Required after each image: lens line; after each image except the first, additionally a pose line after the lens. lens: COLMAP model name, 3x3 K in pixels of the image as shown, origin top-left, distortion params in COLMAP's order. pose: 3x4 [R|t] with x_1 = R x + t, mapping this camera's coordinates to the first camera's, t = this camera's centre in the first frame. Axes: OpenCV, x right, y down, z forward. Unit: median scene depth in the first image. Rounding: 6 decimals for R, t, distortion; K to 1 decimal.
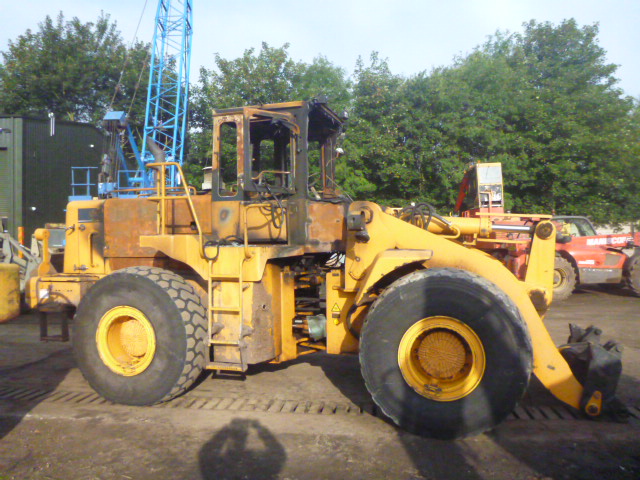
lens RADIAL K [[507.6, 0, 320.0], [0, 507.6, 240.0], [0, 0, 1]] dist [-0.019520, -0.006123]
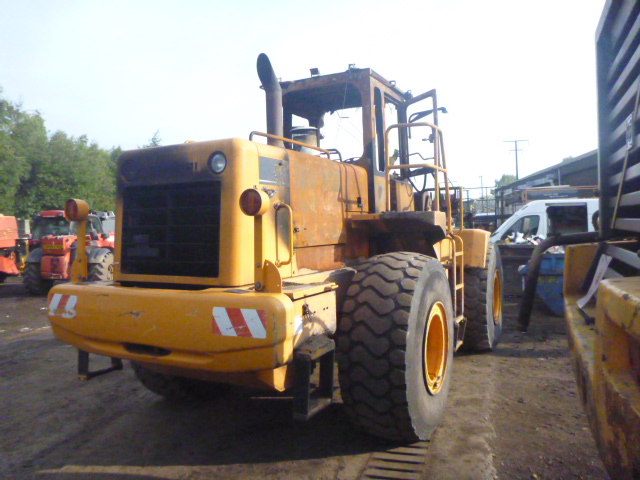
lens RADIAL K [[507.6, 0, 320.0], [0, 507.6, 240.0], [0, 0, 1]] dist [-0.019520, -0.006123]
pose [[0.198484, -0.010384, 0.980049, -1.137249], [0.021452, 0.999750, 0.006248, 0.025608], [-0.979869, 0.019784, 0.198658, 0.985244]]
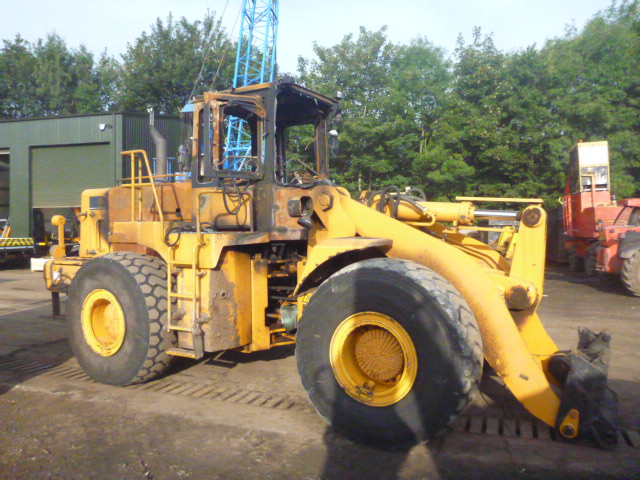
lens RADIAL K [[507.6, 0, 320.0], [0, 507.6, 240.0], [0, 0, 1]] dist [-0.019520, -0.006123]
pose [[0.974445, 0.010134, -0.224397, 0.275742], [-0.004385, 0.999650, 0.026105, -0.000794], [0.224583, -0.024454, 0.974148, 0.082079]]
